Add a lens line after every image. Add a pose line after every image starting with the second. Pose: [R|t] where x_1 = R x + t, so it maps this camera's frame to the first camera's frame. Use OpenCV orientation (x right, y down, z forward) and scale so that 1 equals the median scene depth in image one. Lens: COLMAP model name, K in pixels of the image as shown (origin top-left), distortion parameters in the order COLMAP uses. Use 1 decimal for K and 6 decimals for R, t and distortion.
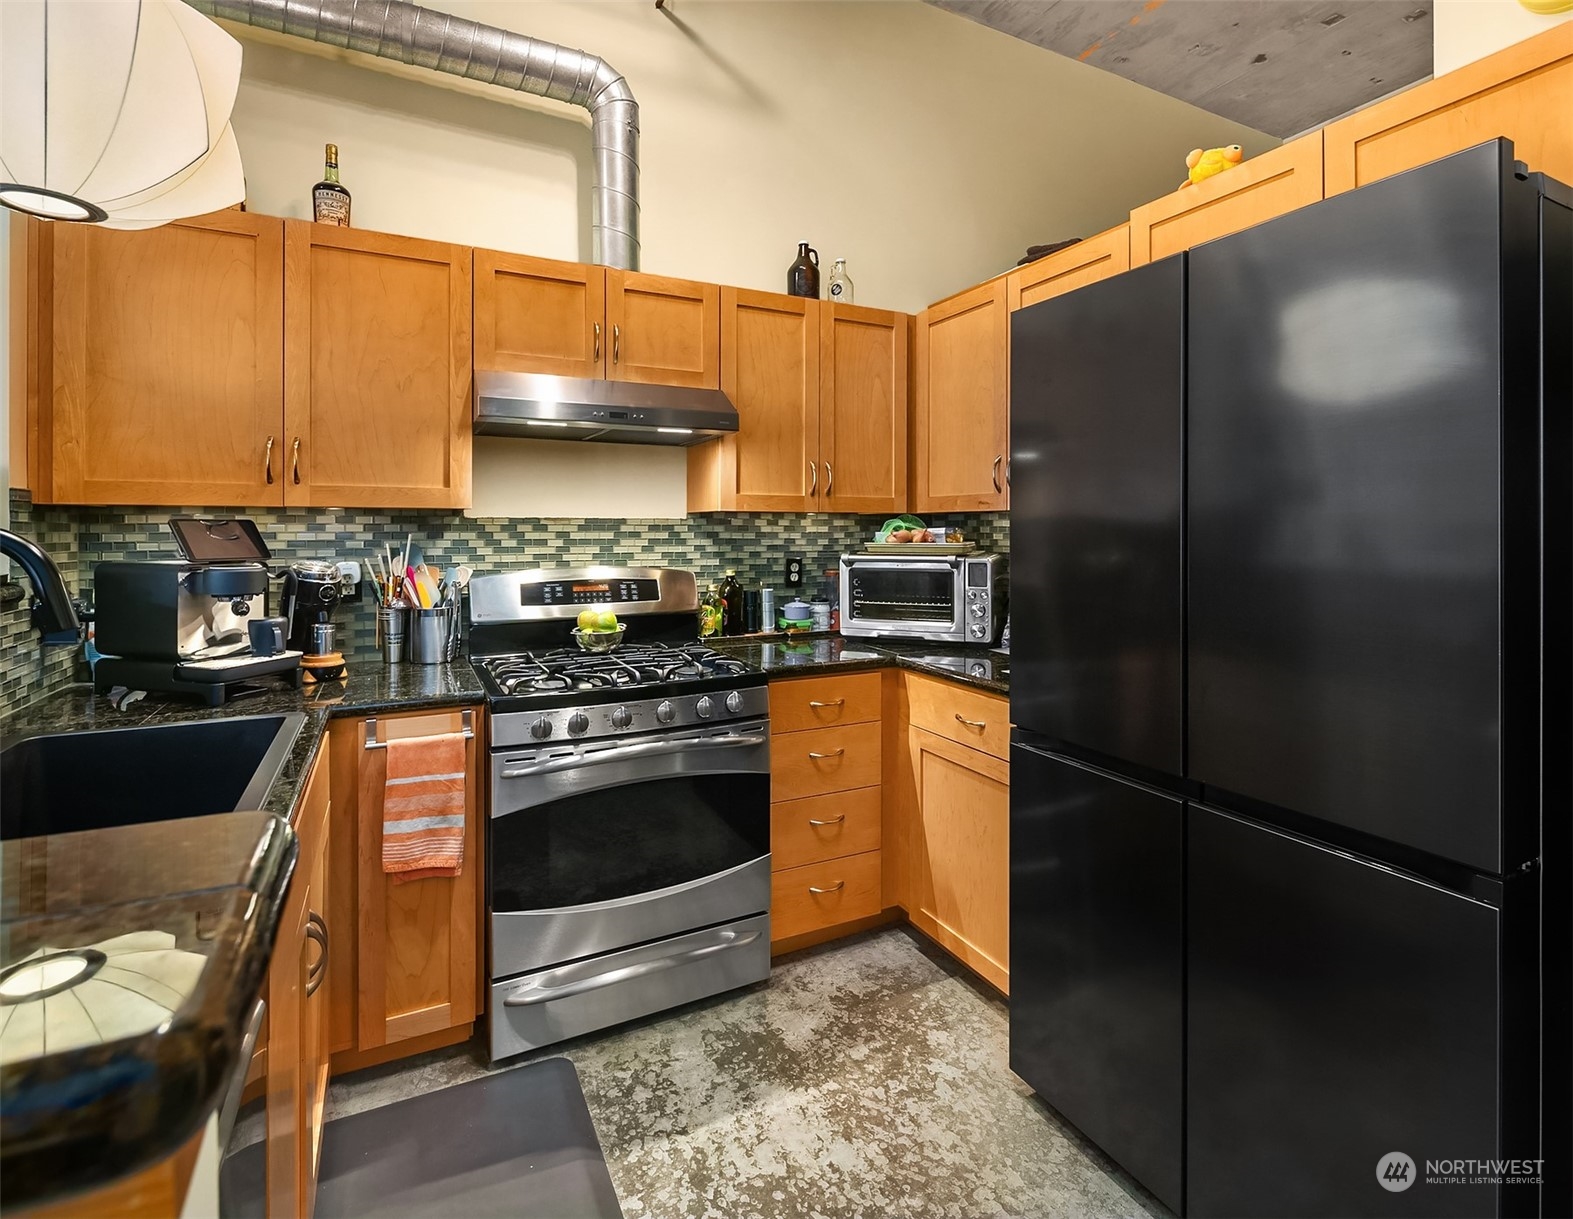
lens RADIAL K [[764.7, 0, 777.8], [0, 764.7, 528.8], [0, 0, 1]] dist [0.005012, -0.005110]
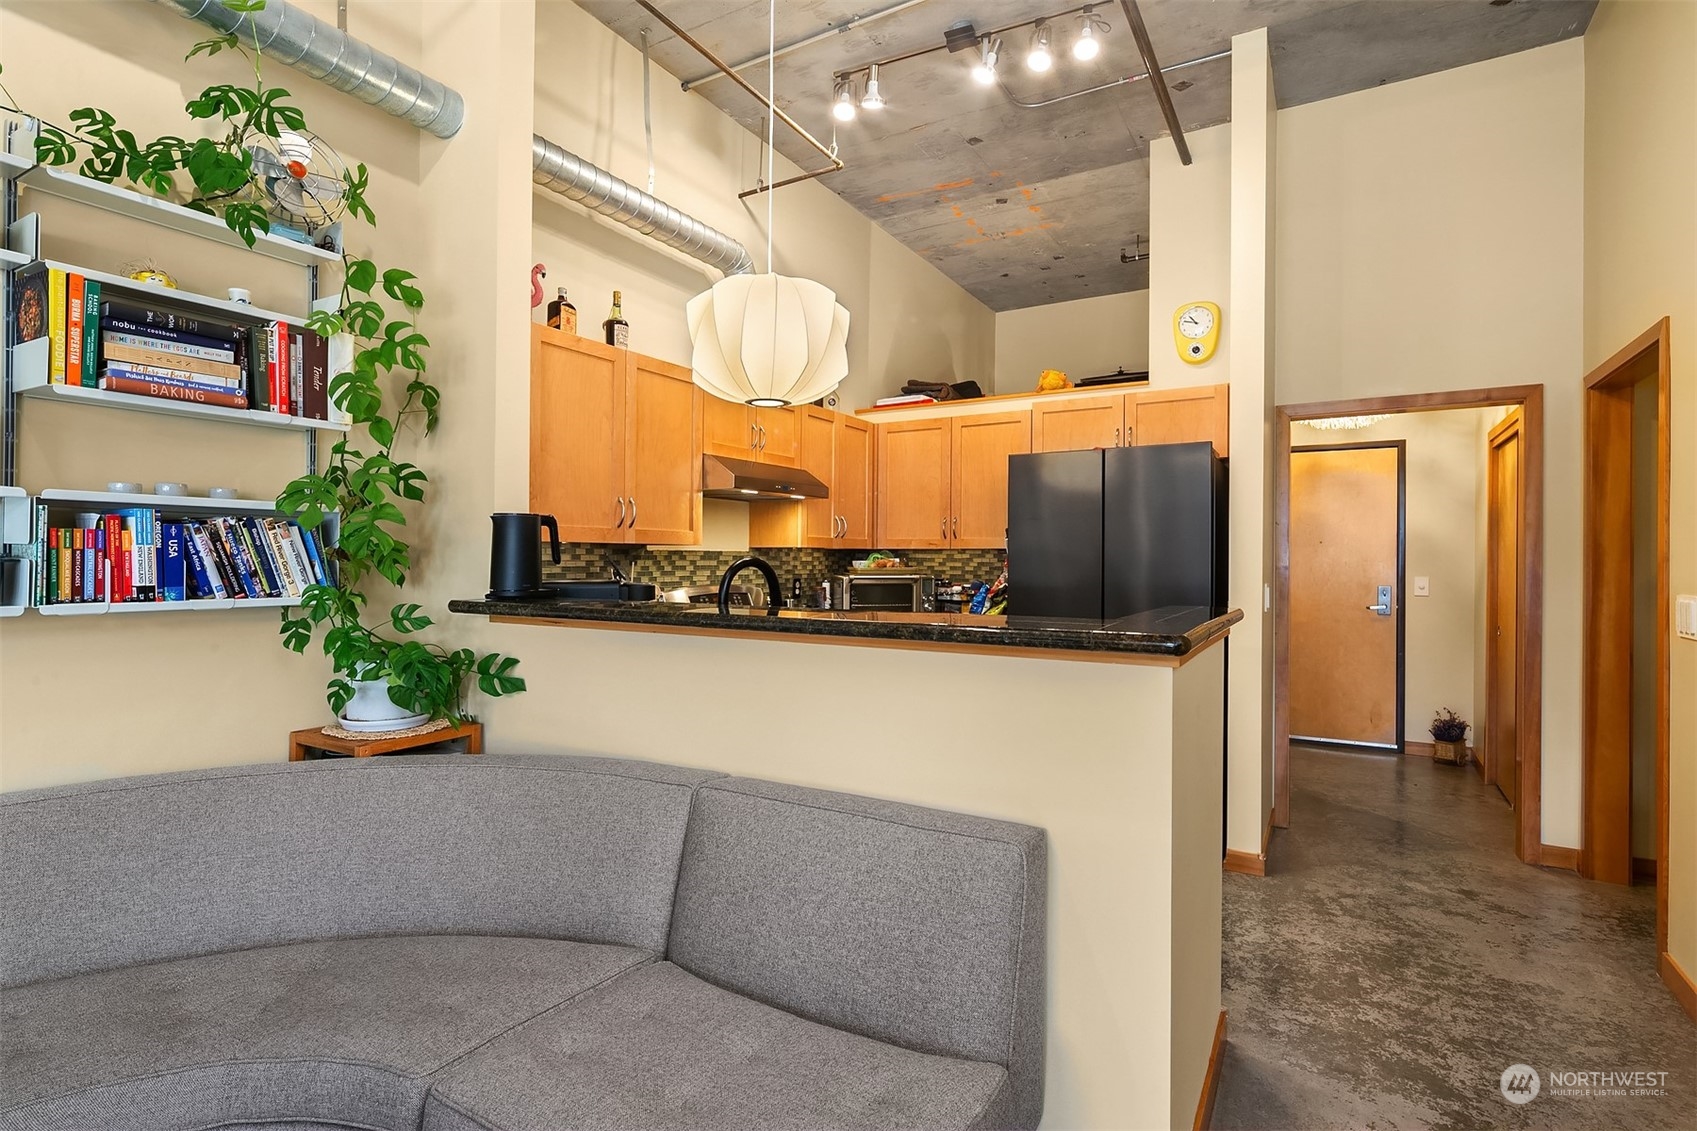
lens RADIAL K [[821.6, 0, 840.1], [0, 821.6, 556.5], [0, 0, 1]] dist [0.001611, -0.003107]
pose [[0.844785, 0.005745, 0.535074, -0.989429], [-0.006872, 0.999976, 0.000113, -0.006389], [-0.535061, -0.003773, 0.844805, -0.500265]]
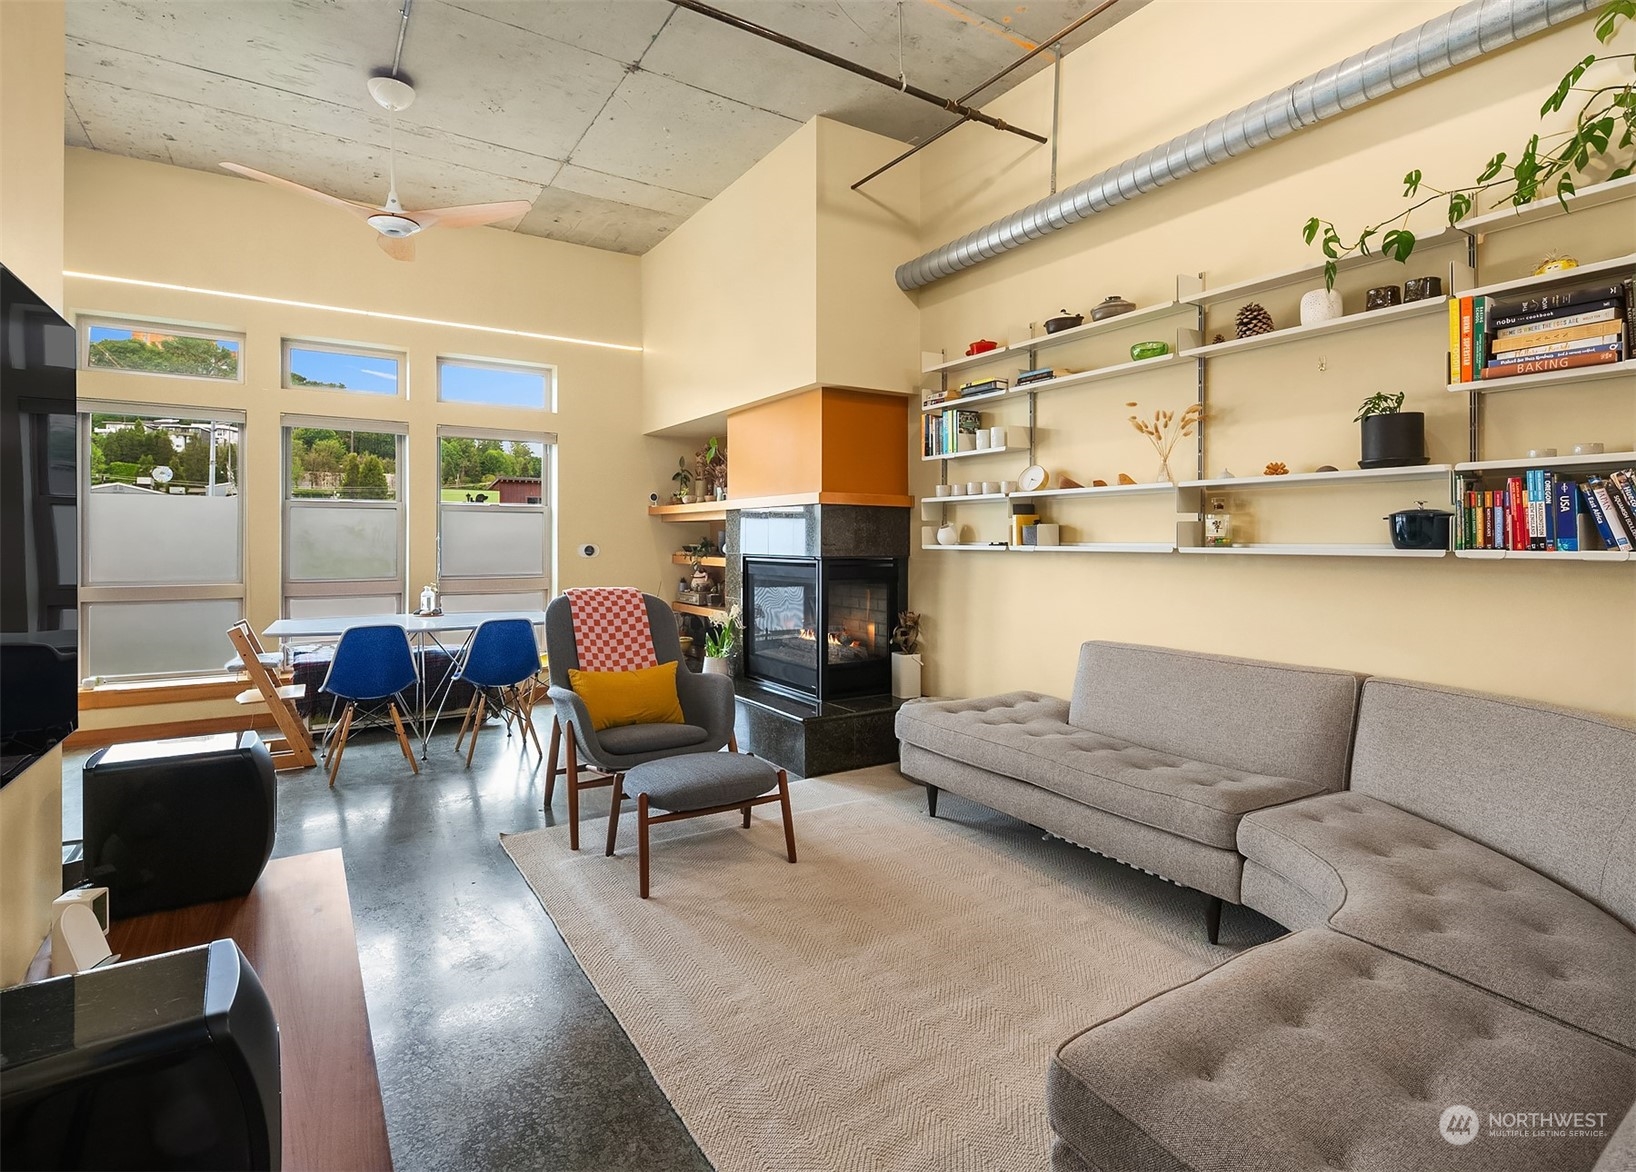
lens RADIAL K [[805.2, 0, 809.3], [0, 805.2, 531.0], [0, 0, 1]] dist [0.000512, 0.000148]
pose [[0.098049, -0.011308, -0.995117, -0.244420], [0.001583, 0.999936, -0.011207, 0.032677], [0.995180, -0.000477, 0.098061, -0.357473]]
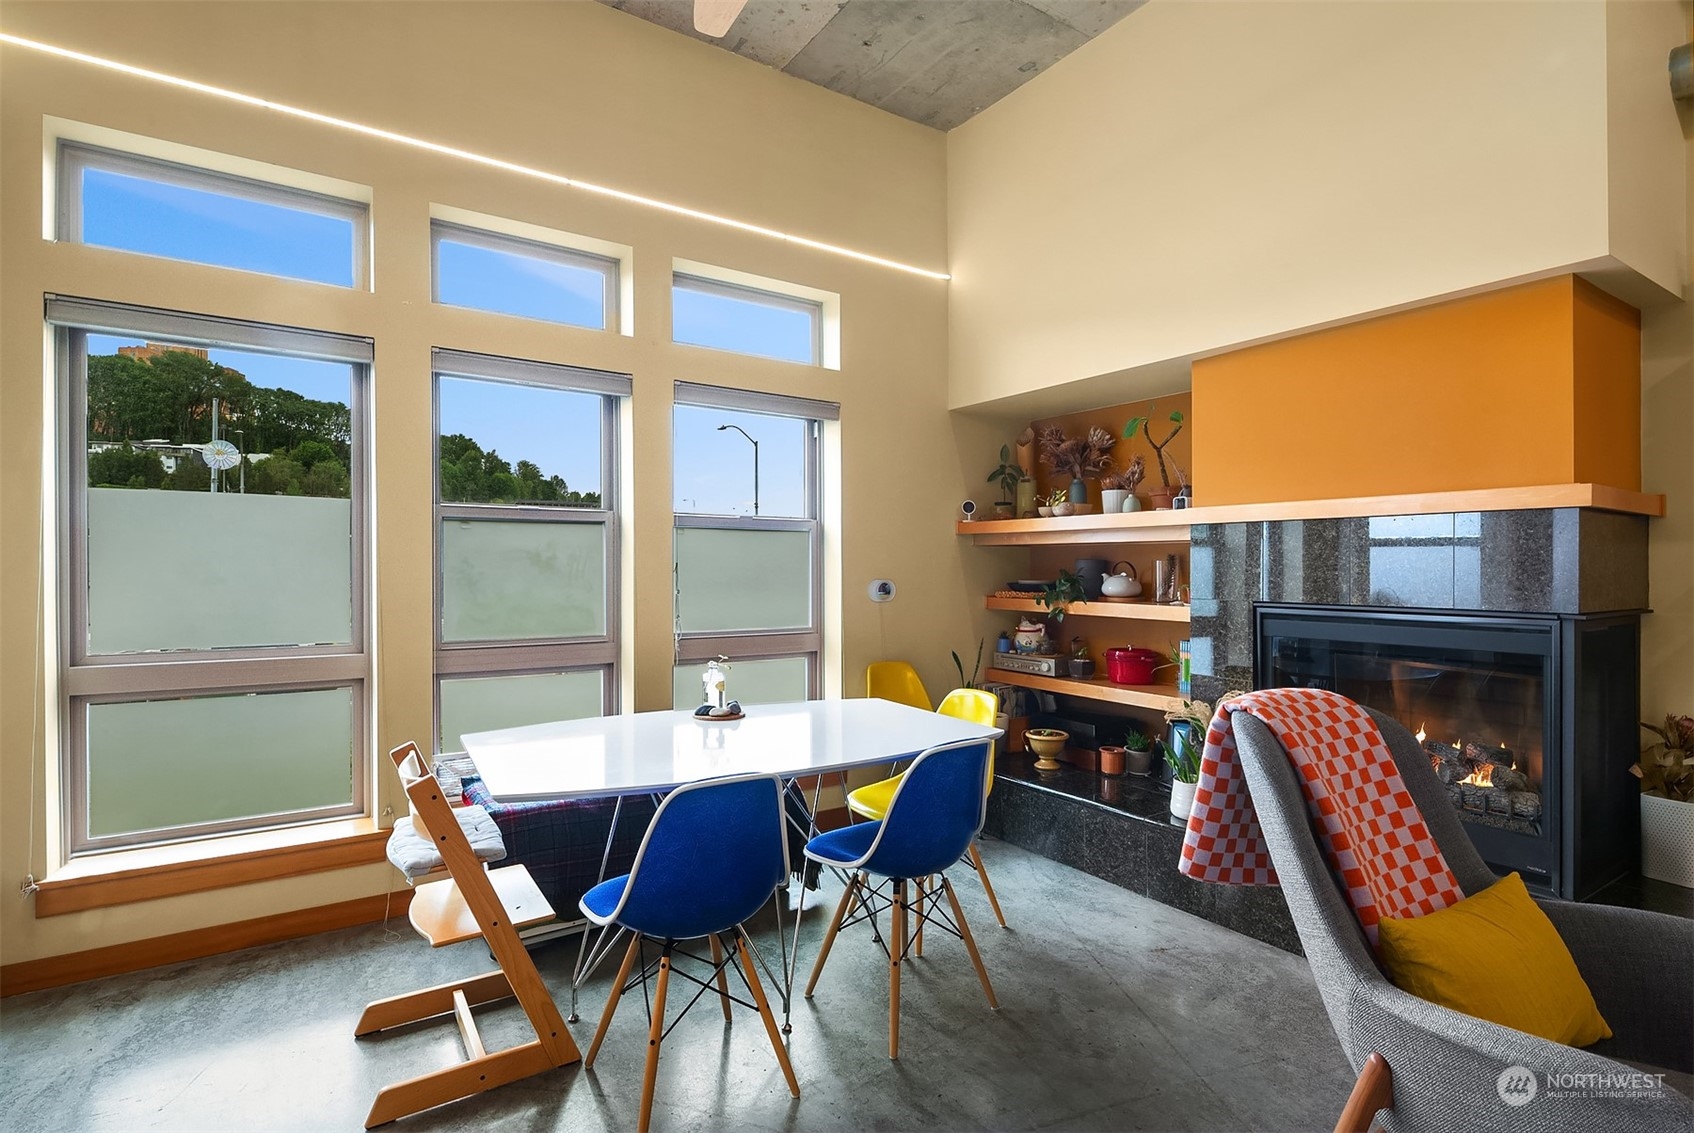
lens RADIAL K [[820.2, 0, 843.0], [0, 820.2, 567.7], [0, 0, 1]] dist [0.001611, -0.003107]
pose [[0.121570, 0.002123, -0.992581, -1.331607], [0.001977, 0.999995, 0.002381, 0.012763], [0.992581, -0.002252, 0.121566, -1.156625]]
